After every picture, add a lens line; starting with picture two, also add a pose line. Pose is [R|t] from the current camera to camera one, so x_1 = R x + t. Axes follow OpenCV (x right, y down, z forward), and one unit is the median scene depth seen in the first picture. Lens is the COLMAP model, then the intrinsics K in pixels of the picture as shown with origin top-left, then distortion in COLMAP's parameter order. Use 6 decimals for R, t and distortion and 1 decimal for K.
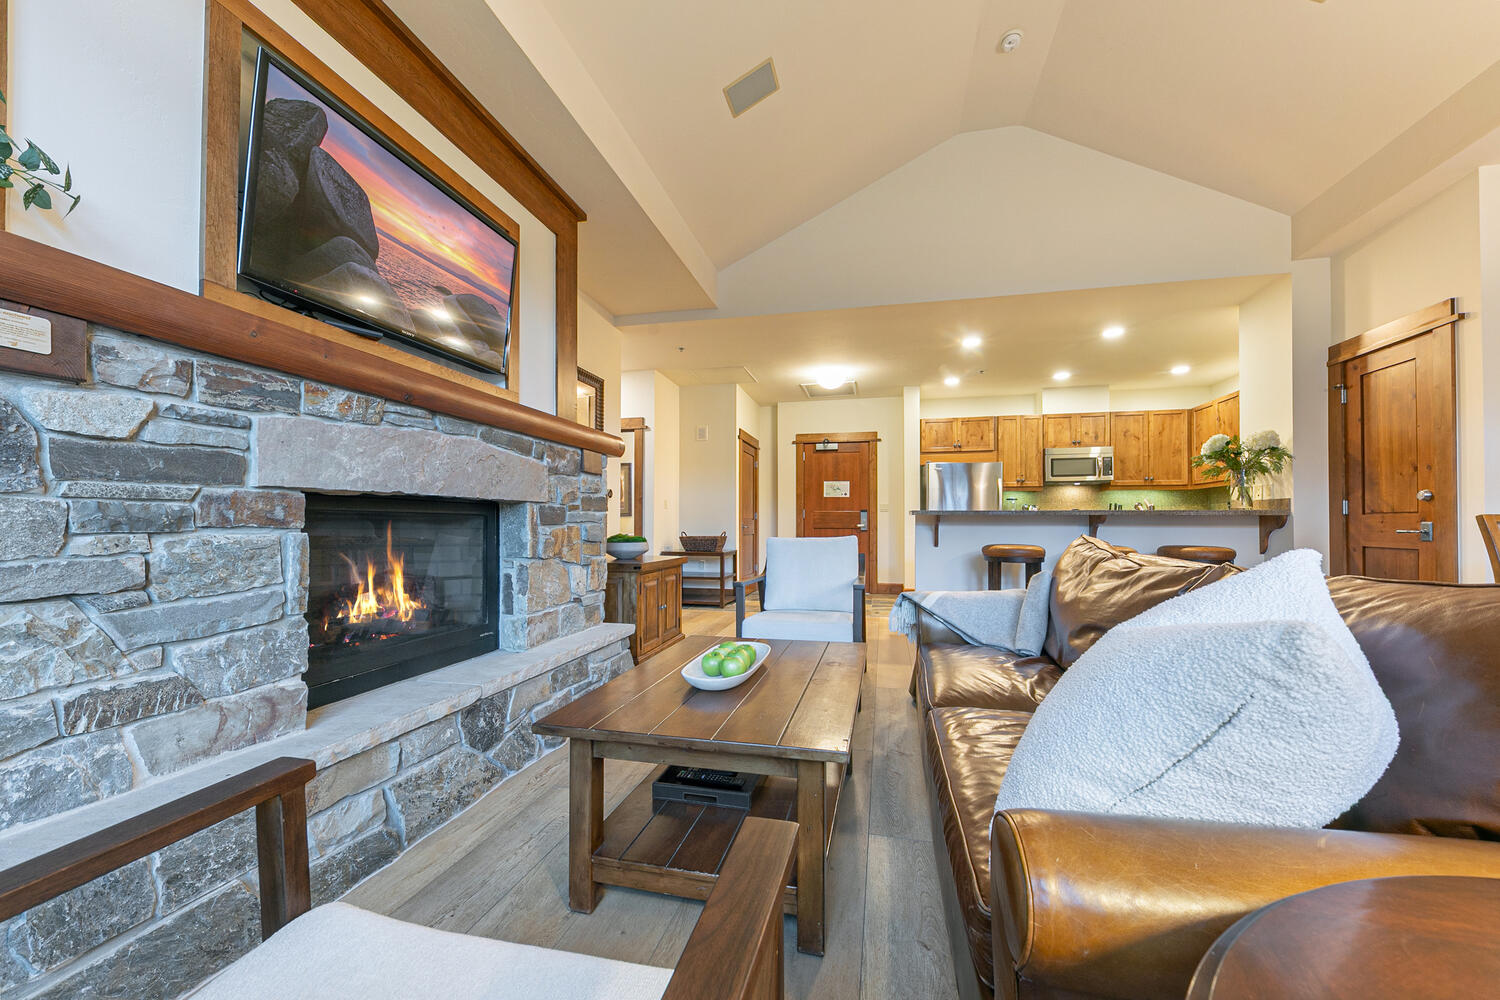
lens RADIAL K [[529.0, 0, 770.1], [0, 529.0, 520.7], [0, 0, 1]] dist [0.005299, -0.001319]
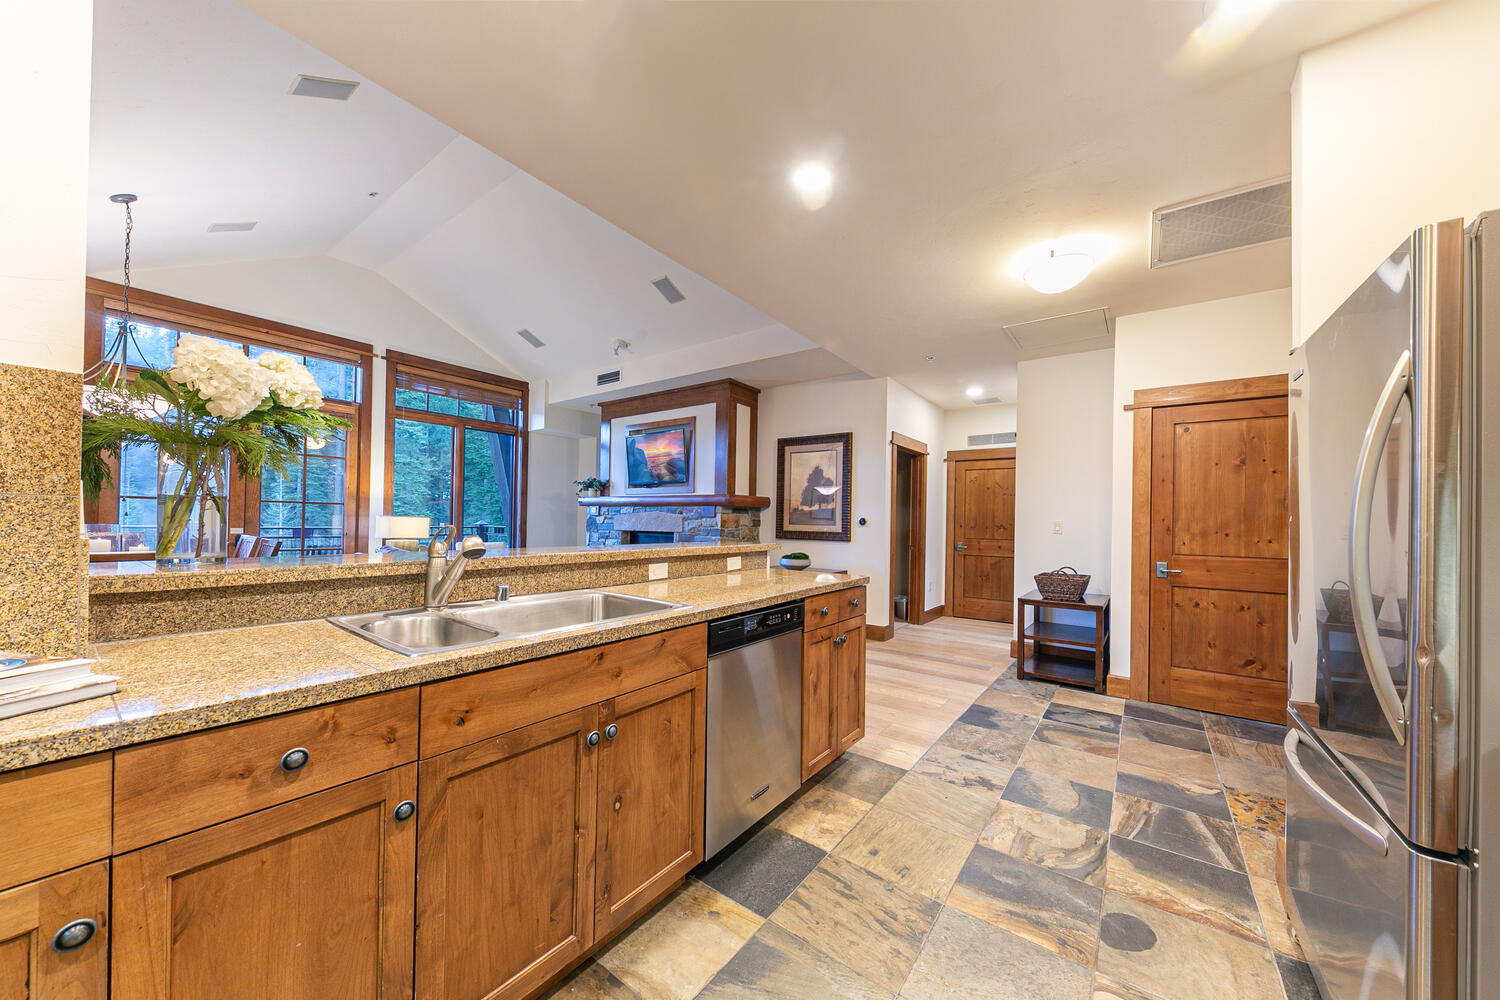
lens RADIAL K [[529.0, 0, 755.5], [0, 529.0, 524.2], [0, 0, 1]] dist [0.005299, -0.001319]
pose [[-0.412908, -0.005187, -0.910758, 1.395310], [-0.013047, 0.999915, 0.000220, -0.064825], [0.910679, 0.011974, -0.412940, 1.969821]]
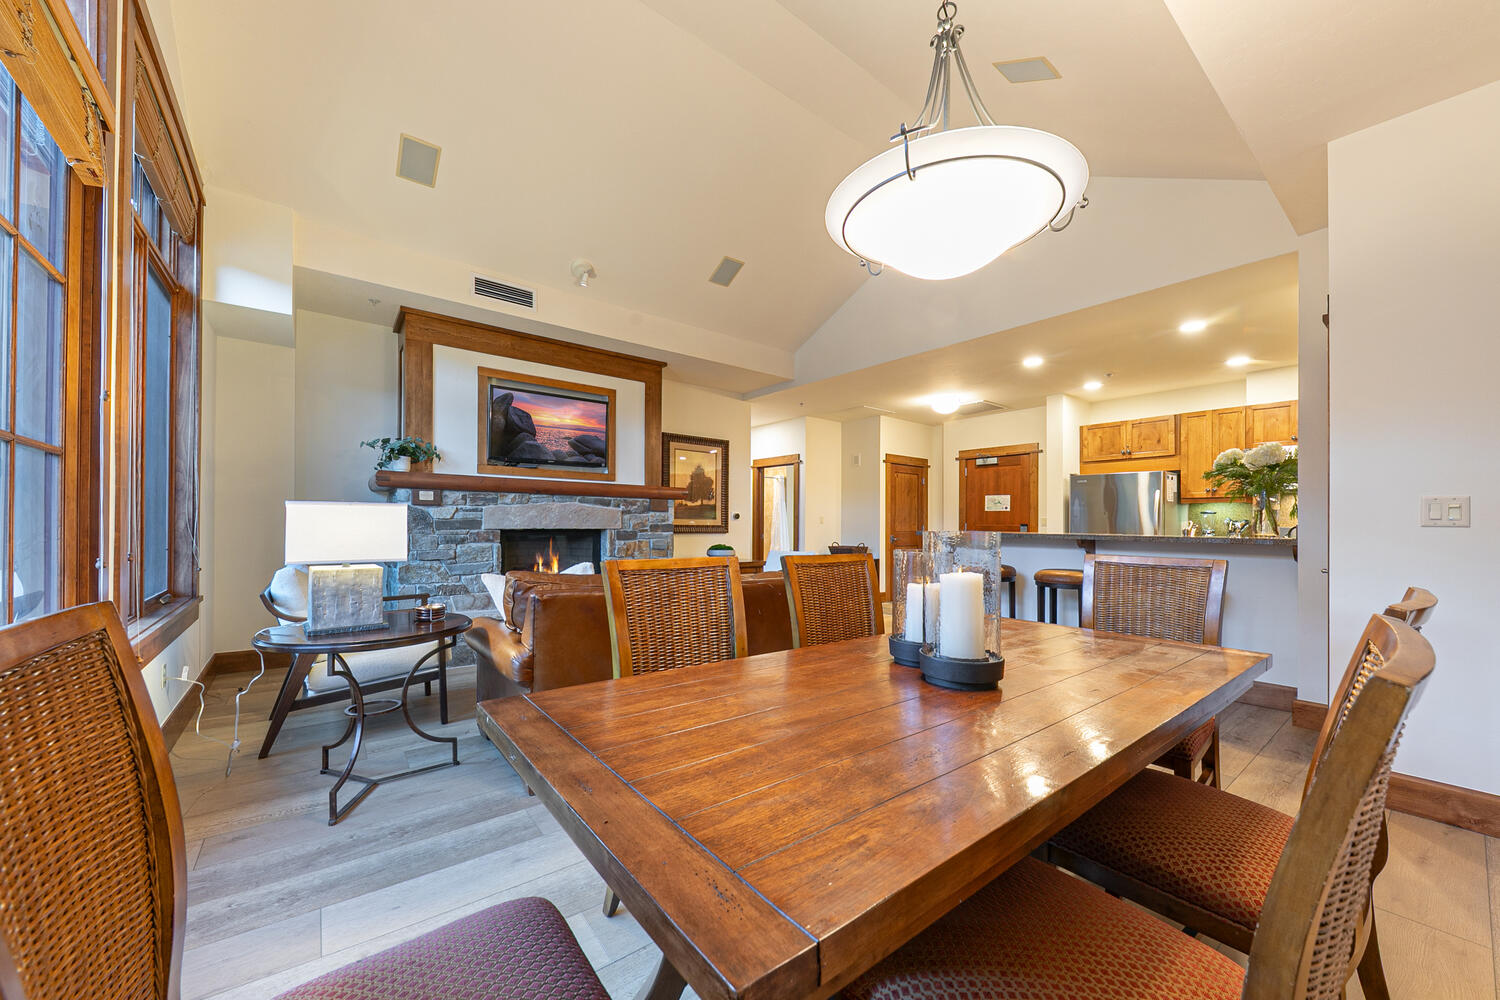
lens RADIAL K [[555.5, 0, 761.3], [0, 555.5, 526.6], [0, 0, 1]] dist [-0.000324, 0.000265]
pose [[0.776270, 0.008823, -0.630338, 1.119926], [-0.004991, 0.999957, 0.007851, -0.052882], [0.630380, -0.002949, 0.776281, -0.247346]]
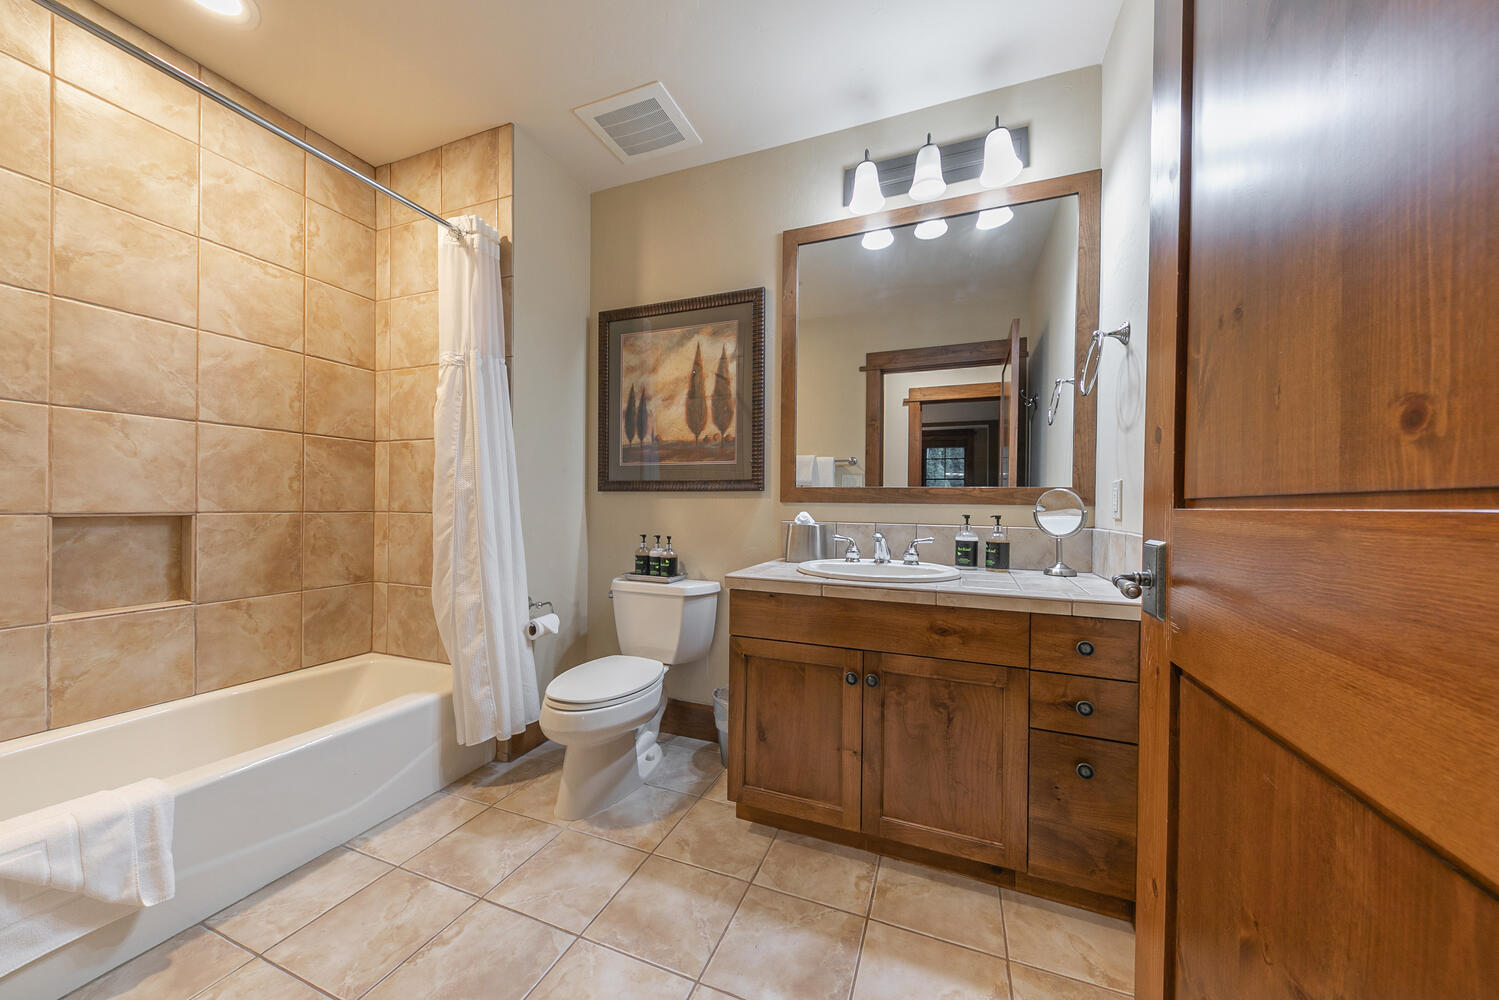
lens RADIAL K [[528.6, 0, 742.2], [0, 528.6, 506.1], [0, 0, 1]] dist [0.005299, -0.001319]
pose [[0.982914, 0.009900, -0.183800, -0.636709], [-0.010175, 0.999948, -0.000550, -0.000729], [0.183785, 0.002411, 0.982964, 2.076954]]
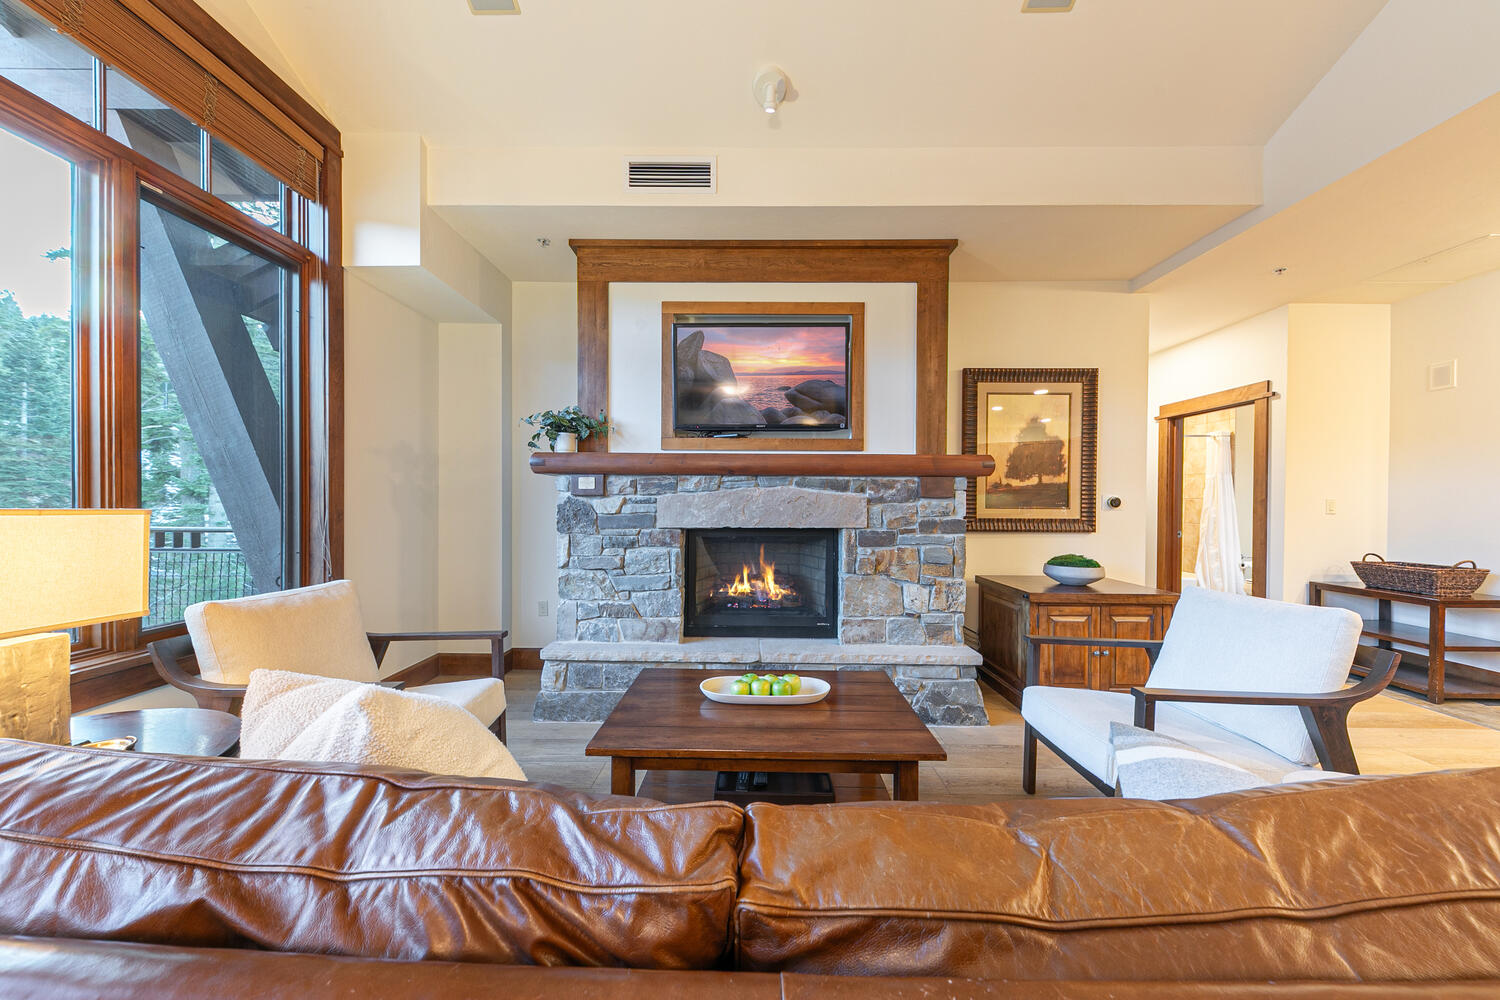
lens RADIAL K [[529.0, 0, 759.0], [0, 529.0, 512.4], [0, 0, 1]] dist [0.005299, -0.001319]
pose [[0.202961, 0.016243, -0.979052, 0.606203], [0.001393, 0.999857, 0.016877, -0.077868], [0.979186, -0.004789, 0.202909, 0.445272]]
